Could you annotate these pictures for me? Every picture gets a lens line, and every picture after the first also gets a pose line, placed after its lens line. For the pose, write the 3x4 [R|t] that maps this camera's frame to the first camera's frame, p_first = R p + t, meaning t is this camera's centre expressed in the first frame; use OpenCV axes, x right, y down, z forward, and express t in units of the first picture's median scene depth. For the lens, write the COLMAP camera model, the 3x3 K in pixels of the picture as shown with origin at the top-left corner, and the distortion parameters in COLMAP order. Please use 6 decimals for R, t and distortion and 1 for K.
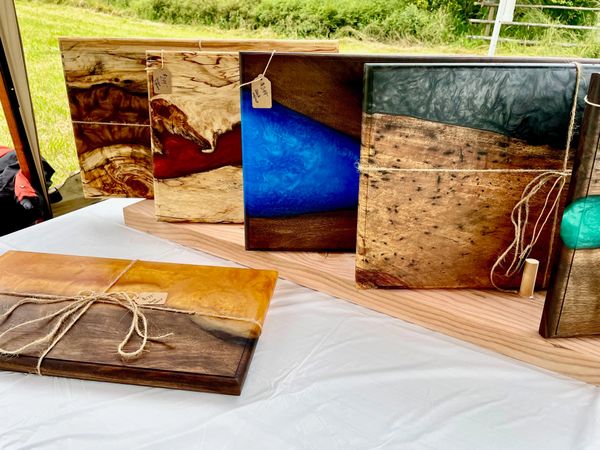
lens RADIAL K [[447.4, 0, 301.3], [0, 447.4, 244.2], [0, 0, 1]] dist [0.076689, -0.092226]
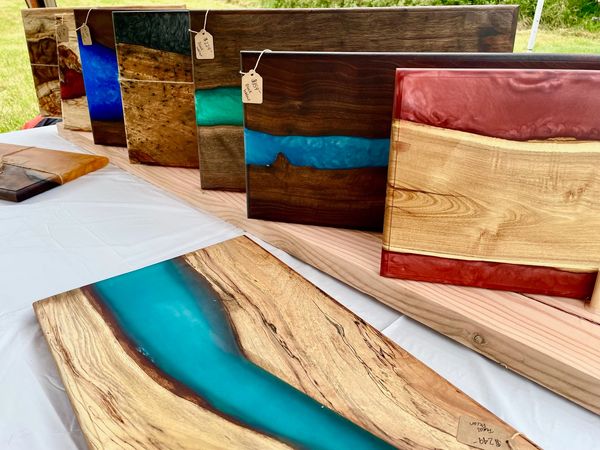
lens RADIAL K [[447.4, 0, 301.3], [0, 447.4, 244.2], [0, 0, 1]] dist [0.076689, -0.092226]
pose [[0.966279, 0.096097, -0.238895, 1.109677], [-0.091001, 0.995327, 0.032297, 0.277485], [0.240882, -0.009469, 0.970508, -0.373888]]
